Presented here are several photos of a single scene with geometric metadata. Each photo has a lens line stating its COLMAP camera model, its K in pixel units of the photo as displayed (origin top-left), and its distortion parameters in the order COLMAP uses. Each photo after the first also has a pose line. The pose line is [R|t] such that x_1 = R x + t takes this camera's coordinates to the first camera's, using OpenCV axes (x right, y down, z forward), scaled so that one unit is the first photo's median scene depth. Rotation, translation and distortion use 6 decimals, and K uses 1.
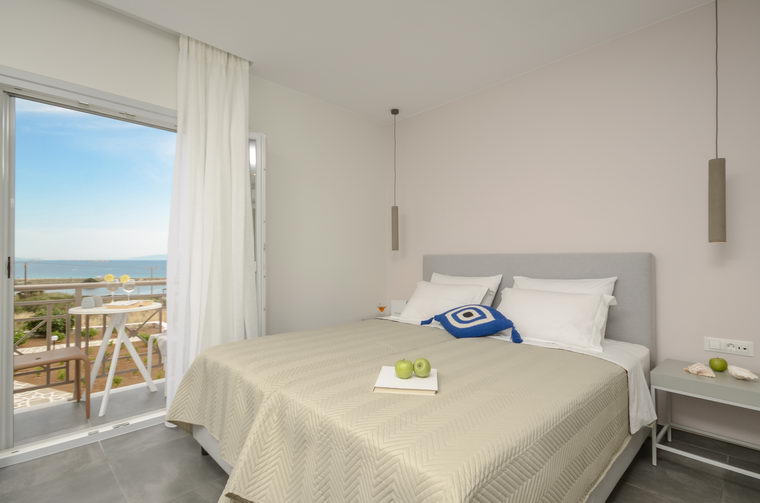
lens RADIAL K [[370.5, 0, 383.1], [0, 370.5, 247.8], [0, 0, 1]] dist [0.005165, 0.001054]
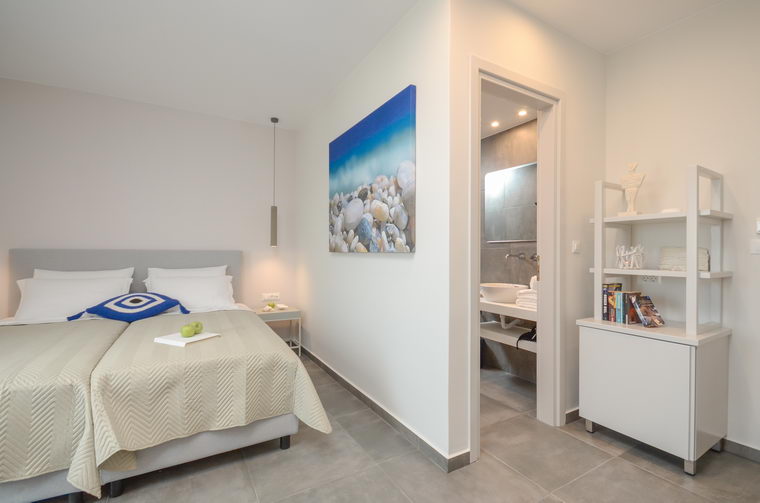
lens RADIAL K [[331.1, 0, 381.8], [0, 331.1, 255.0], [0, 0, 1]] dist [0.001383, -0.002486]
pose [[0.240923, 0.000551, 0.970544, -0.577174], [-0.031005, 0.999494, 0.007130, 0.001600], [-0.970049, -0.031810, 0.240818, -0.011310]]
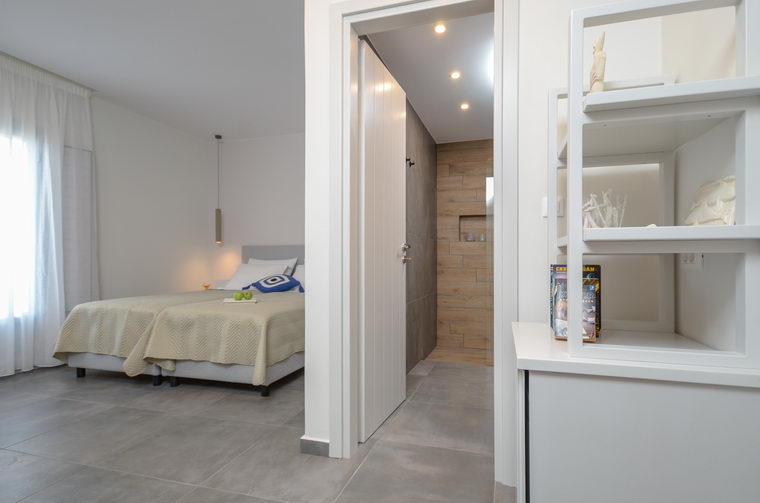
lens RADIAL K [[370.5, 0, 406.9], [0, 370.5, 259.8], [0, 0, 1]] dist [0.005165, 0.001054]
pose [[0.852870, -0.002012, 0.522119, -0.120569], [-0.011357, 0.999684, 0.022404, 0.045238], [-0.522000, -0.025037, 0.852578, -0.673371]]
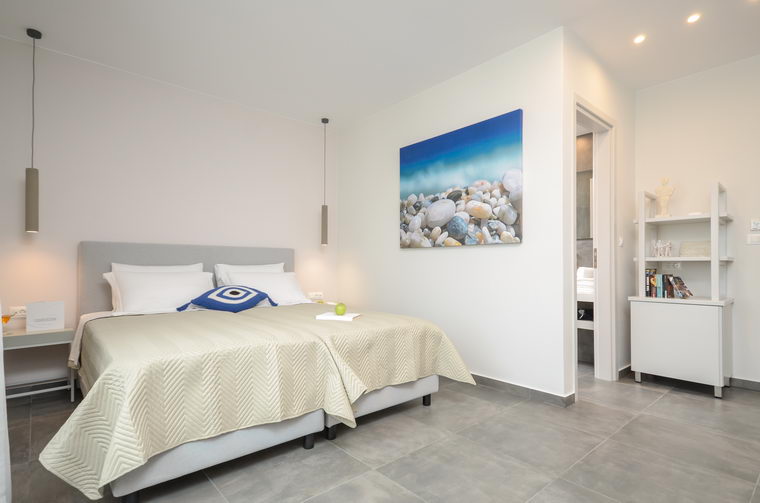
lens RADIAL K [[365.1, 0, 388.3], [0, 365.1, 264.6], [0, 0, 1]] dist [0.009718, 0.002280]
pose [[0.061222, 0.005481, 0.998109, -0.885476], [-0.028258, 0.999594, -0.003756, 0.074309], [-0.997724, -0.027975, 0.061352, 0.405460]]
